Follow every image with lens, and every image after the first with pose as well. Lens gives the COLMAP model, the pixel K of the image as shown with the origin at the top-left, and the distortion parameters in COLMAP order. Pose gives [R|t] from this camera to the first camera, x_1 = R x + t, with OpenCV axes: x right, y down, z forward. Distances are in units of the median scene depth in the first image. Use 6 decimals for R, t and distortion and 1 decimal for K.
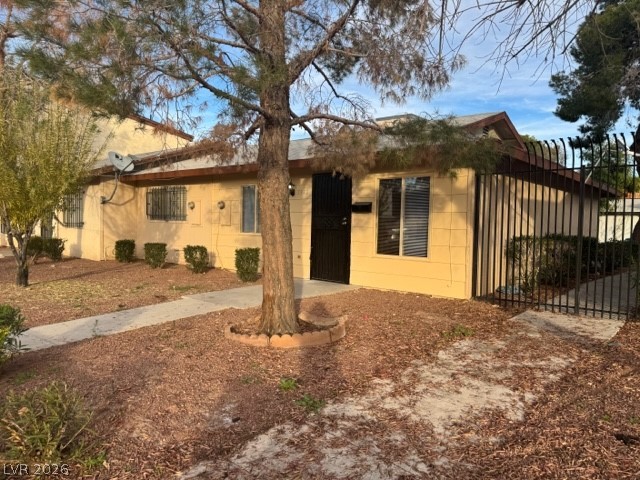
lens RADIAL K [[457.1, 0, 321.8], [0, 457.1, 238.6], [0, 0, 1]] dist [0.047469, -0.006587]
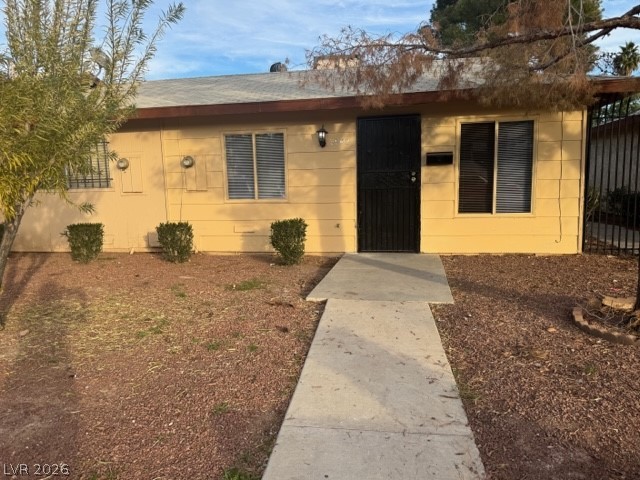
lens RADIAL K [[457.1, 0, 321.0], [0, 457.1, 242.8], [0, 0, 1]] dist [0.047469, -0.006587]
pose [[0.876161, -0.103103, 0.470863, -0.496560], [0.058619, 0.992397, 0.108226, -0.019387], [-0.478441, -0.067221, 0.875543, 0.359351]]
